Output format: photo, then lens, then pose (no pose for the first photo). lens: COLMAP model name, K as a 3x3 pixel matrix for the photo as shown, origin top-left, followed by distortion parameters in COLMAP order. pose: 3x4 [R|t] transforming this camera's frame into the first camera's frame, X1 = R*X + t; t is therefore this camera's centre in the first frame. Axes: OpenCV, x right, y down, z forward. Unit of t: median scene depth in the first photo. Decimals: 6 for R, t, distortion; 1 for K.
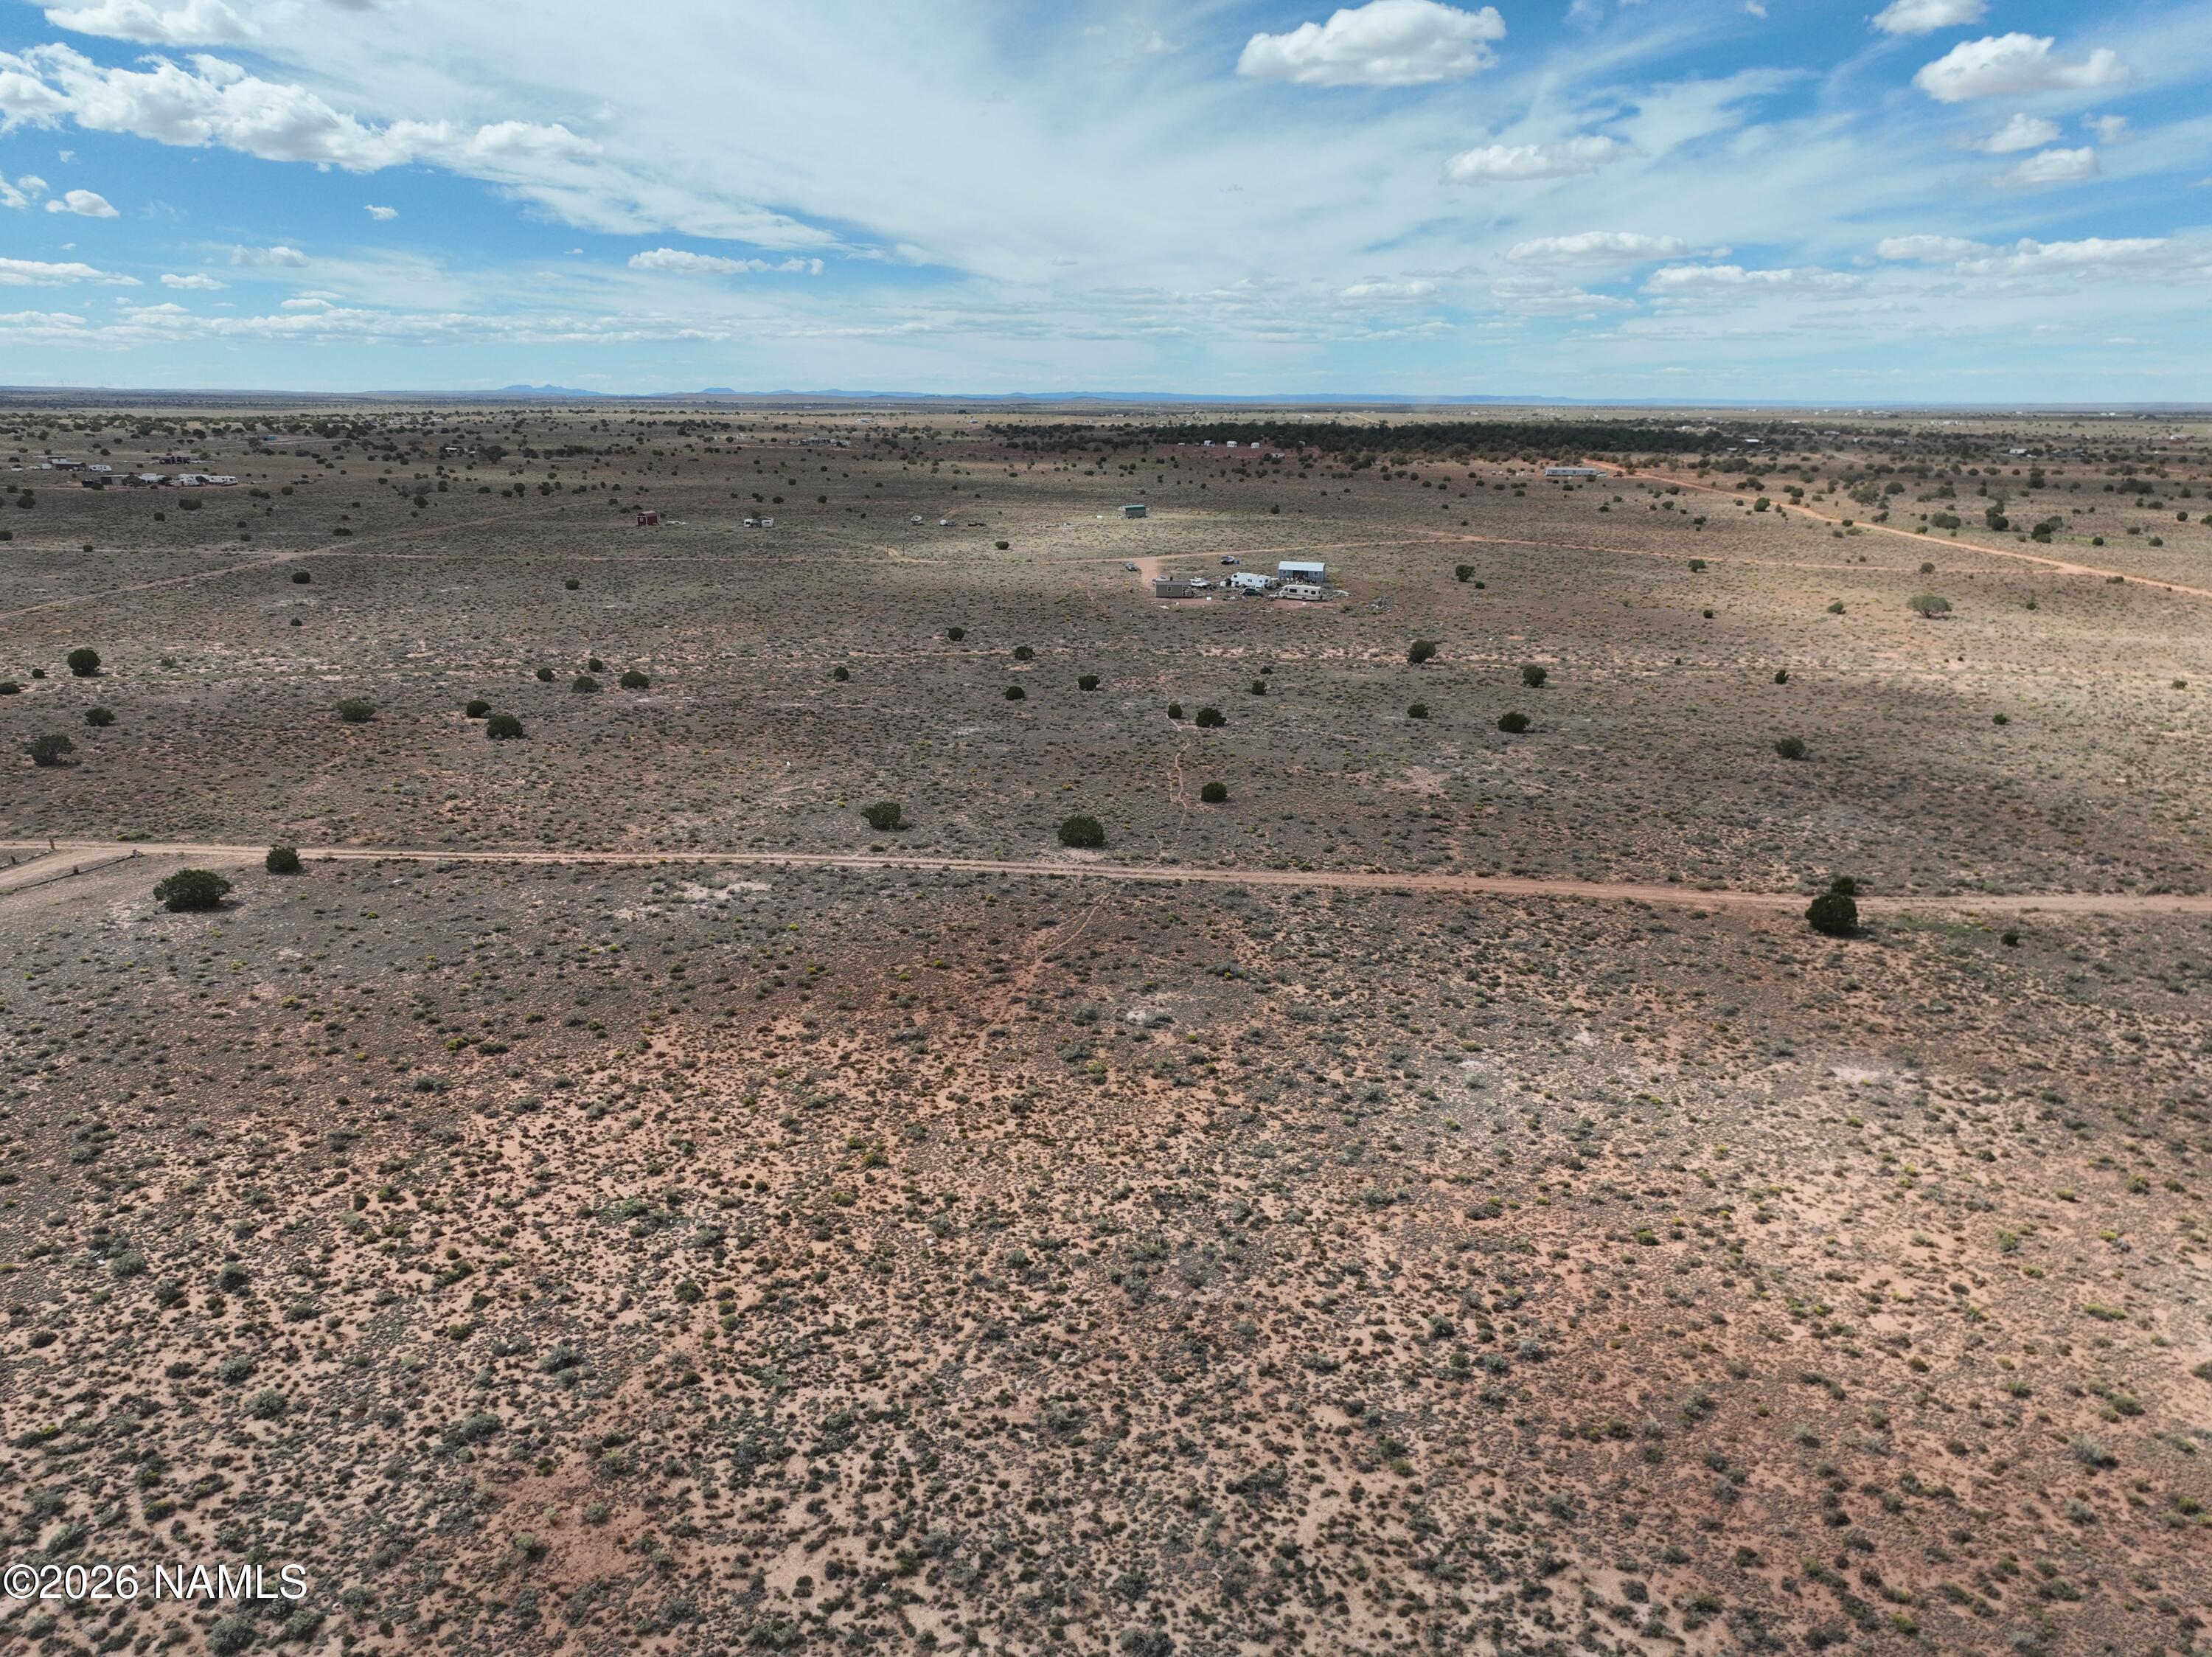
lens RADIAL K [[1557.2, 0, 1109.1], [0, 1557.2, 845.9], [0, 0, 1]] dist [-0.005326, 0.021990]
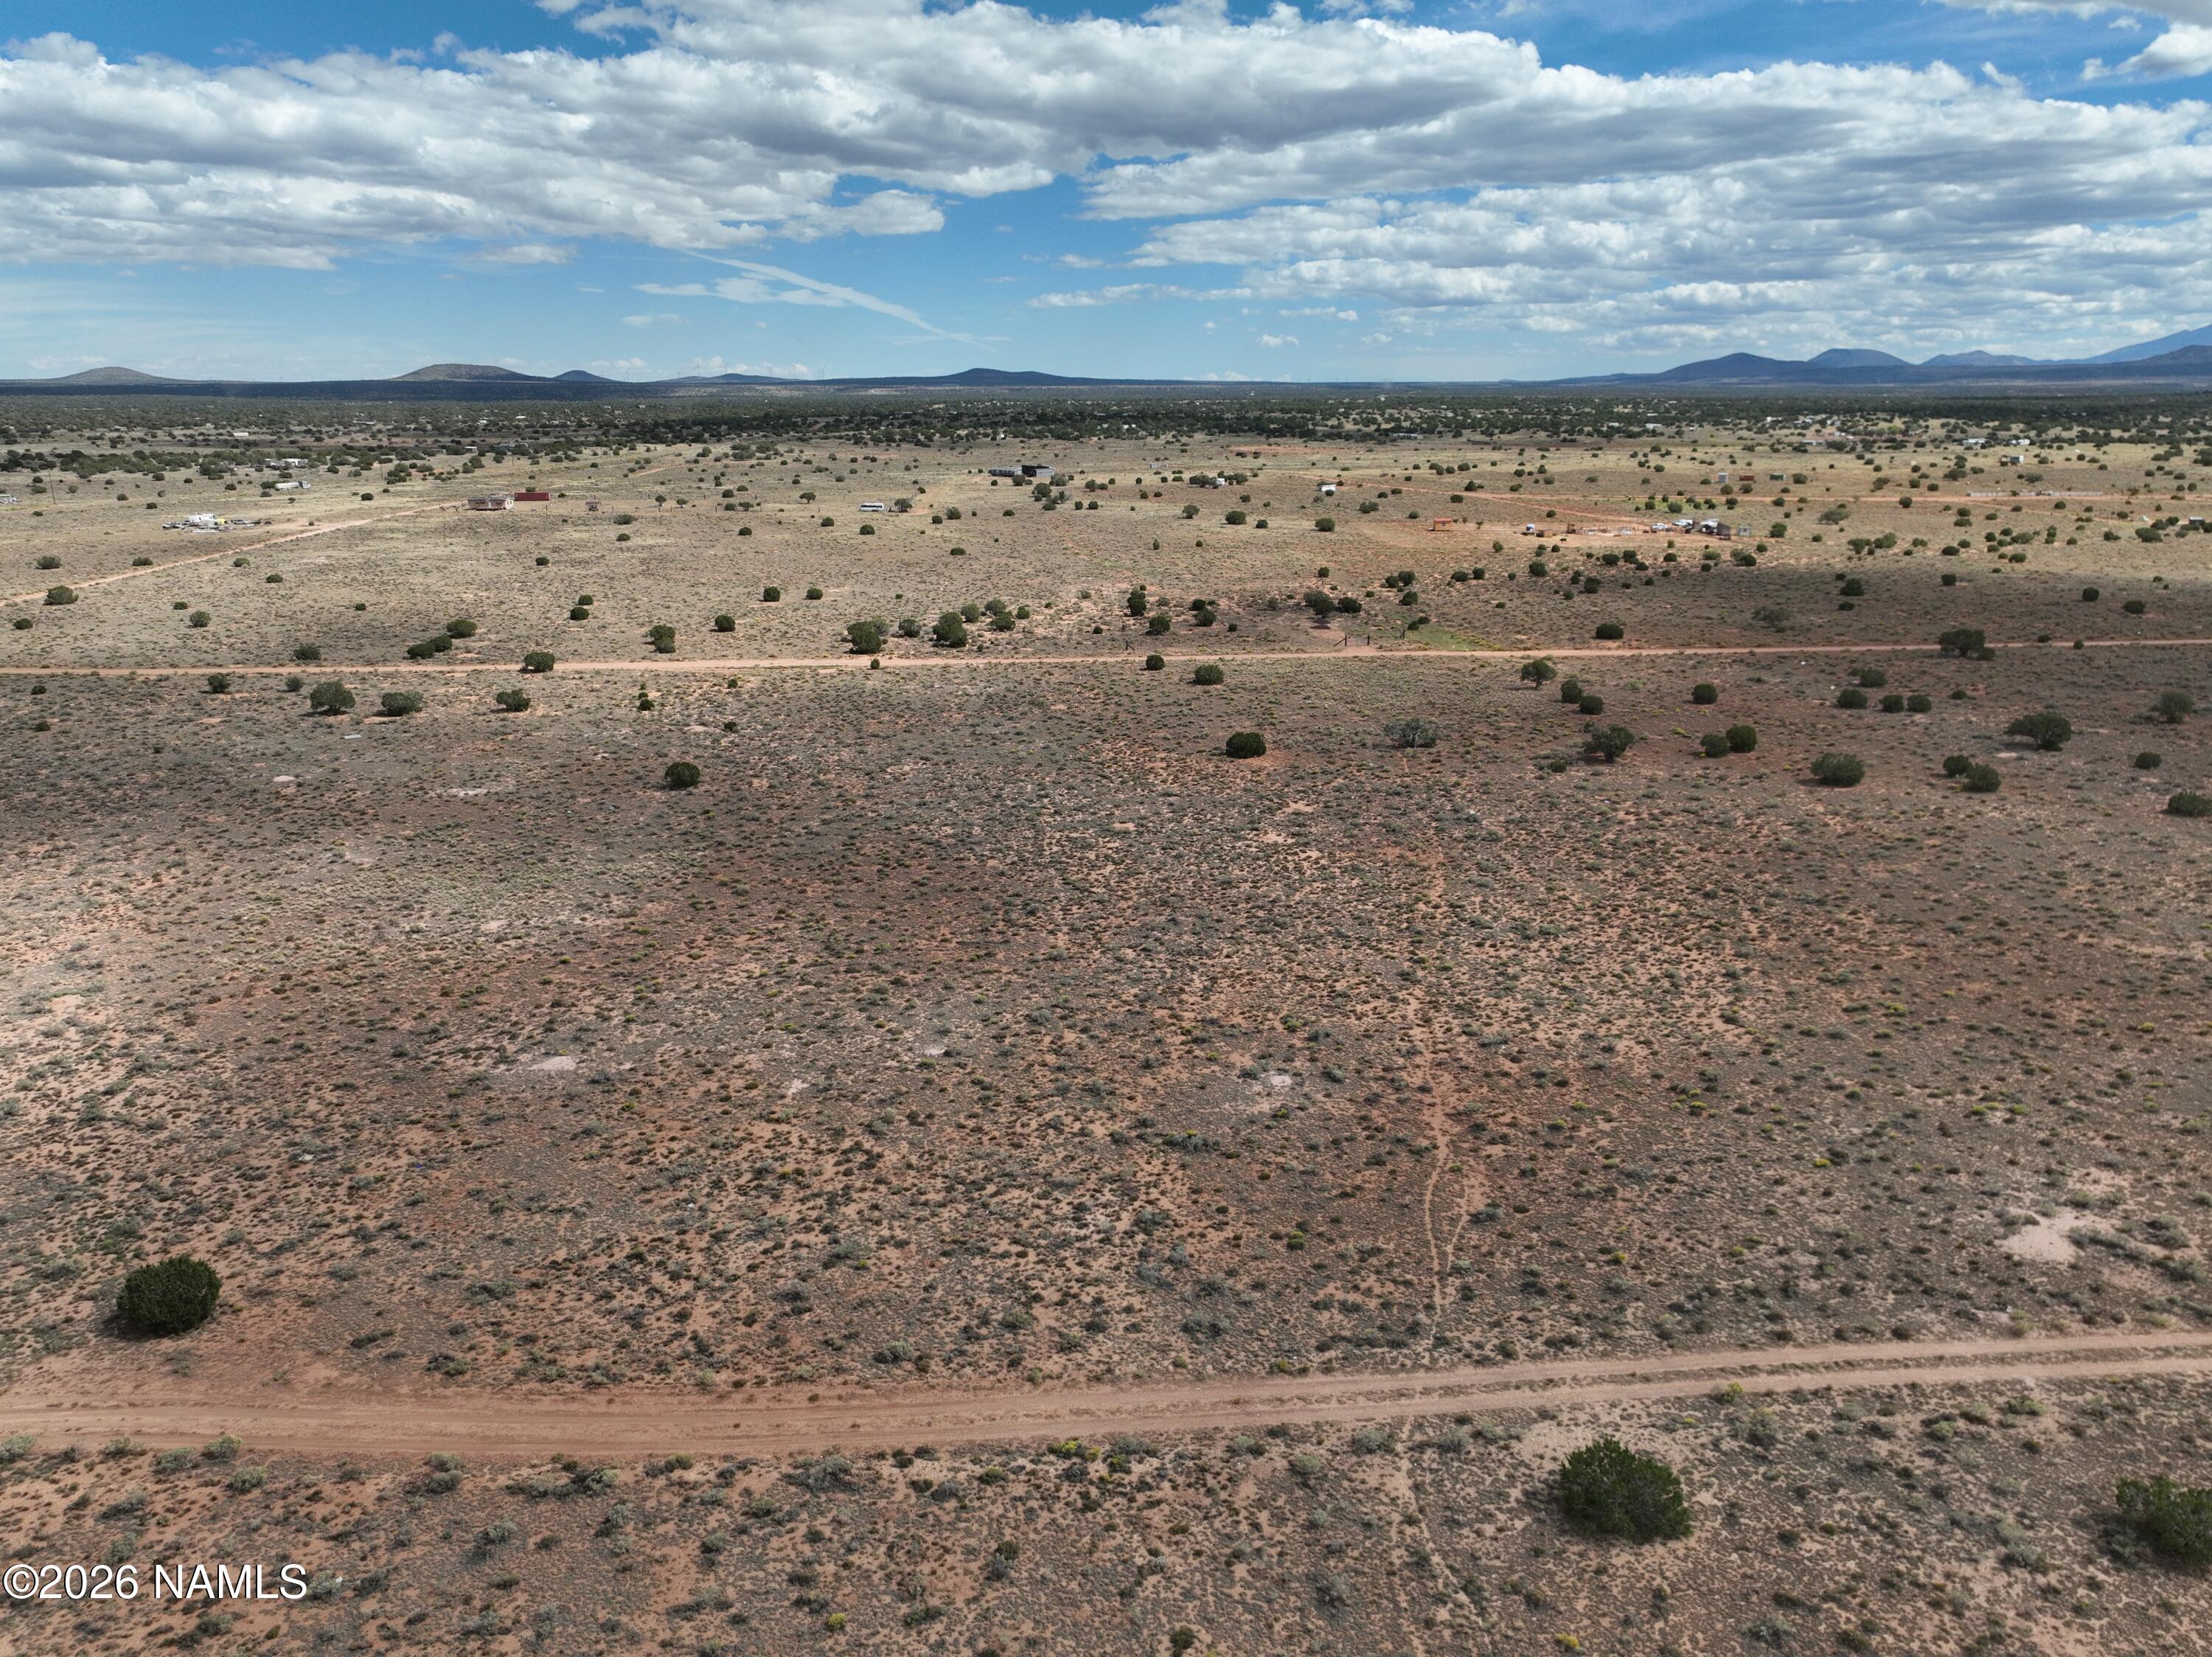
lens RADIAL K [[1557.2, 0, 1108.1], [0, 1557.2, 836.6], [0, 0, 1]] dist [-0.005326, 0.021990]
pose [[-0.995094, 0.025195, -0.095673, 0.190365], [-0.029765, 0.845986, 0.532373, -0.464446], [0.094351, 0.532609, -0.841086, 1.590057]]
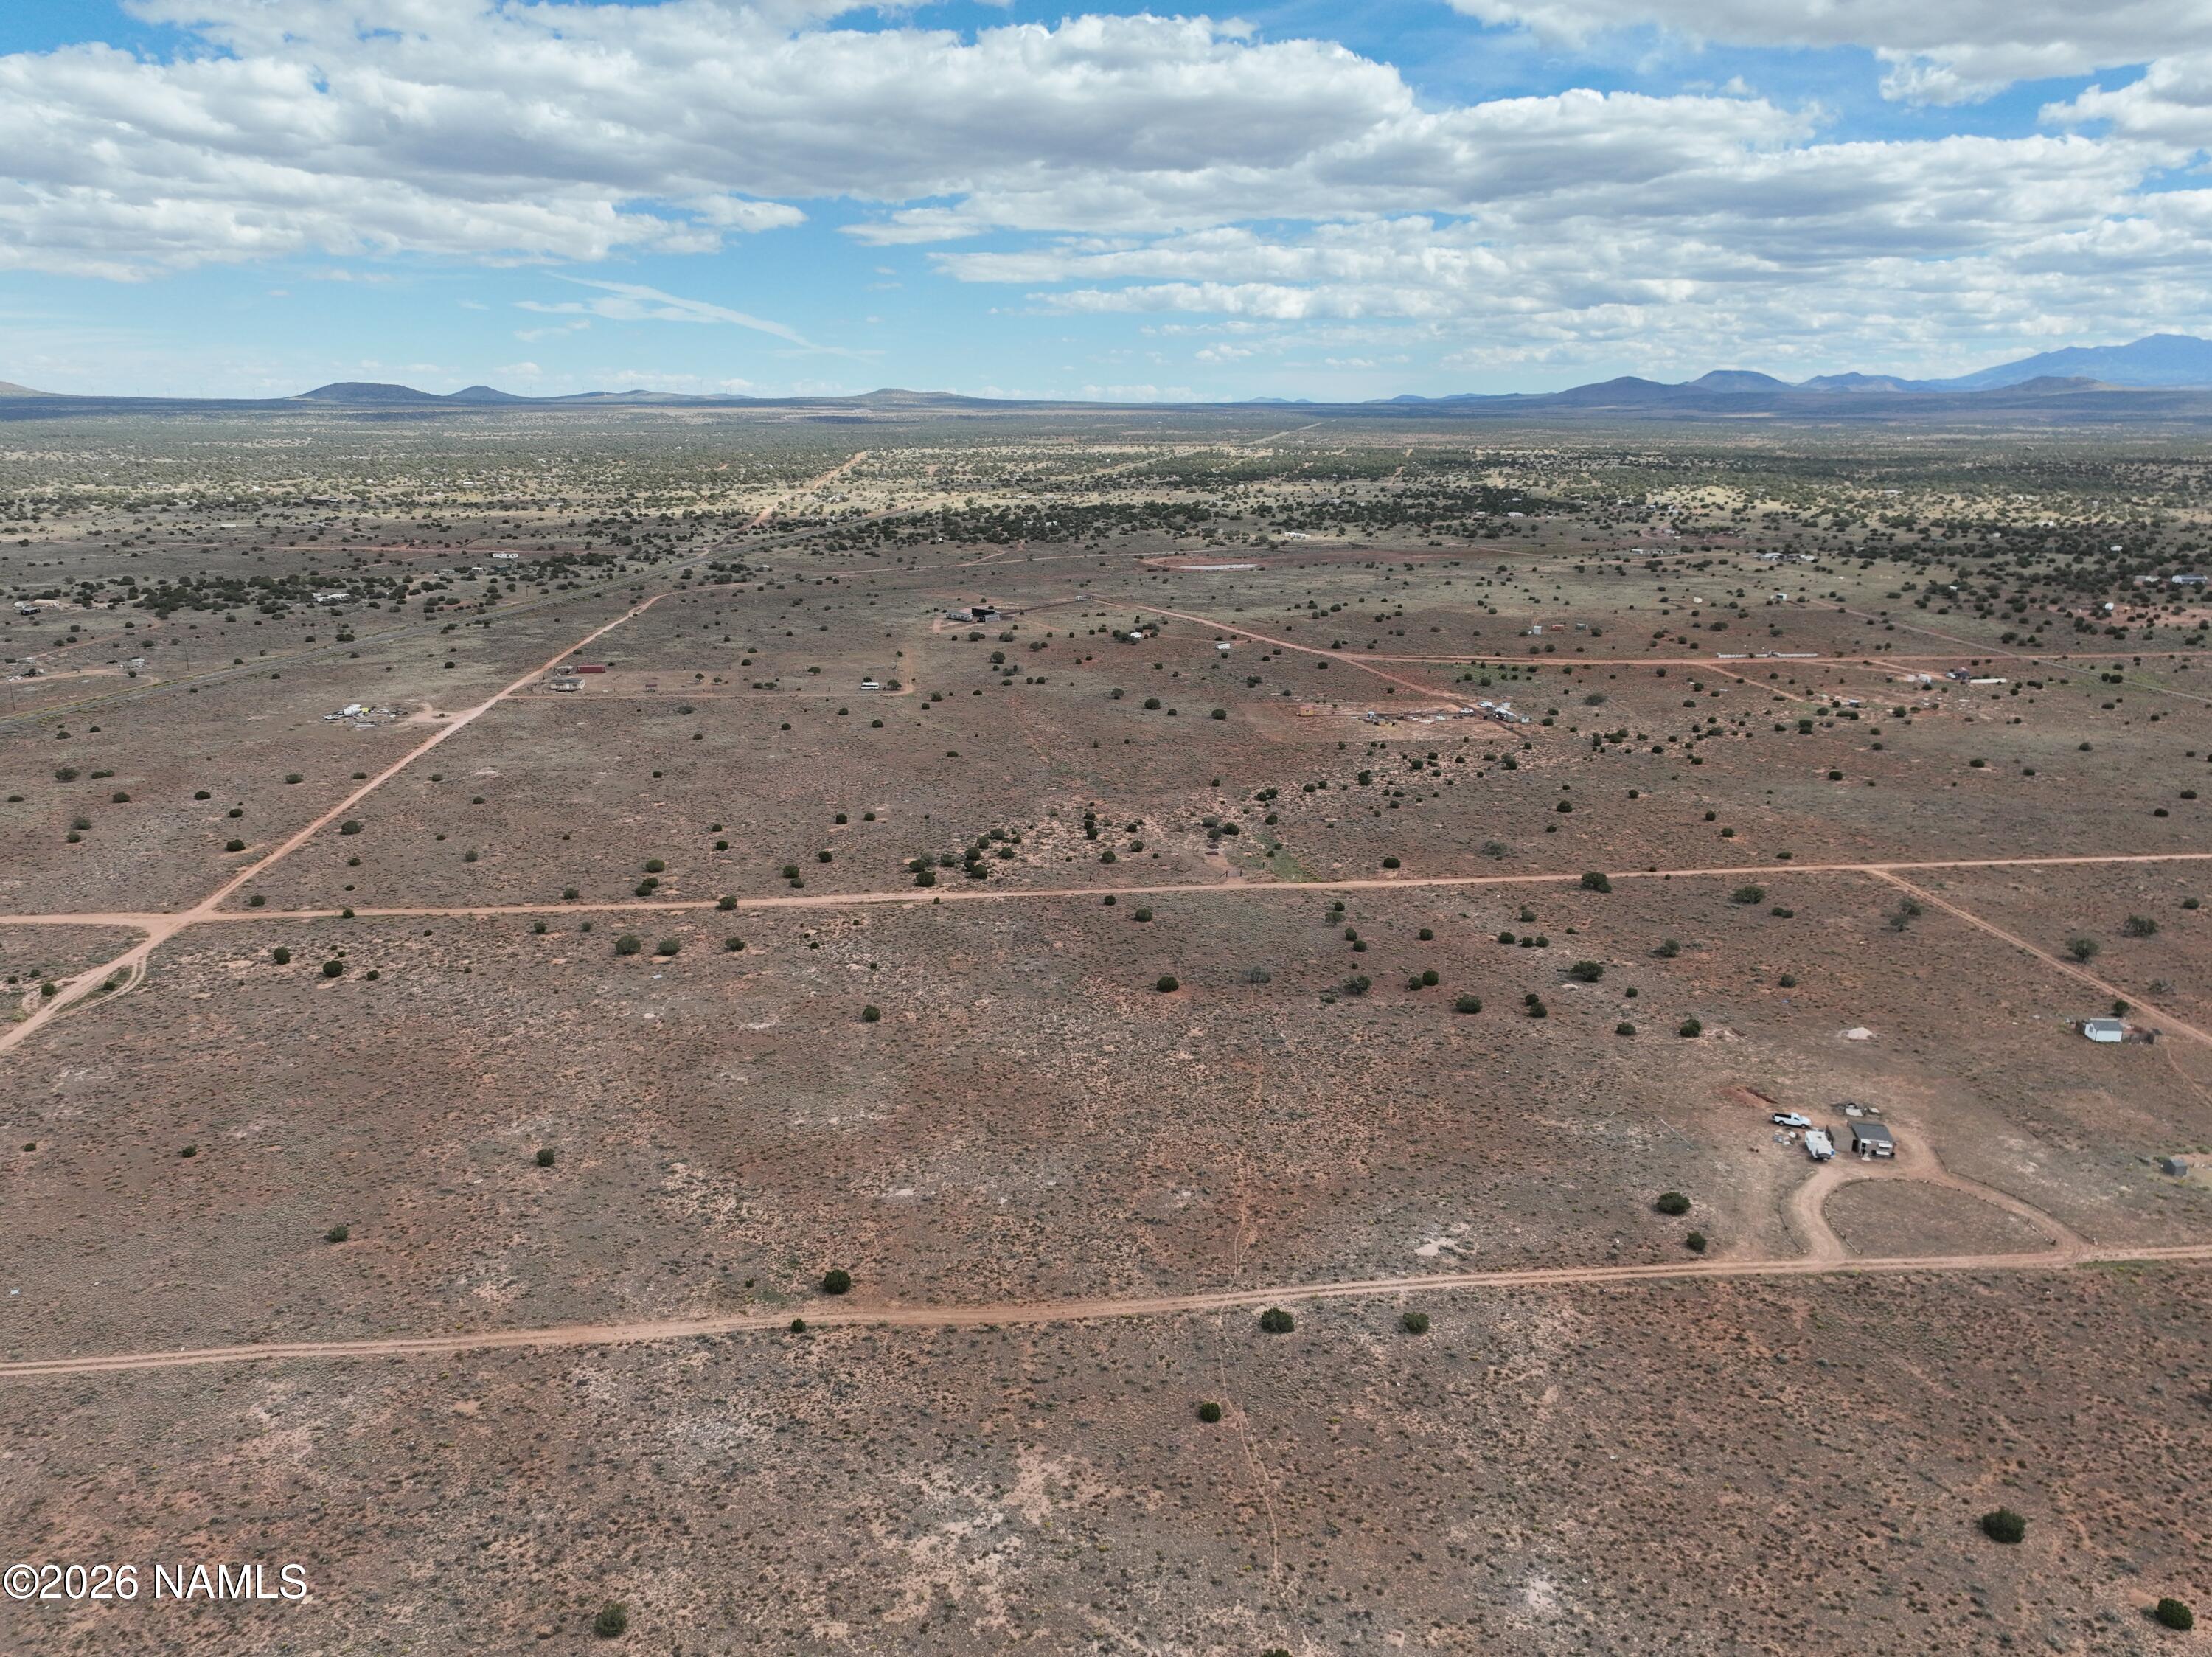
lens RADIAL K [[1557.2, 0, 1105.7], [0, 1557.2, 822.1], [0, 0, 1]] dist [-0.005326, 0.021990]
pose [[-0.987927, 0.033764, -0.151198, 0.458162], [-0.049932, 0.854488, 0.517066, -1.527484], [0.146655, 0.518373, -0.842486, 2.562842]]
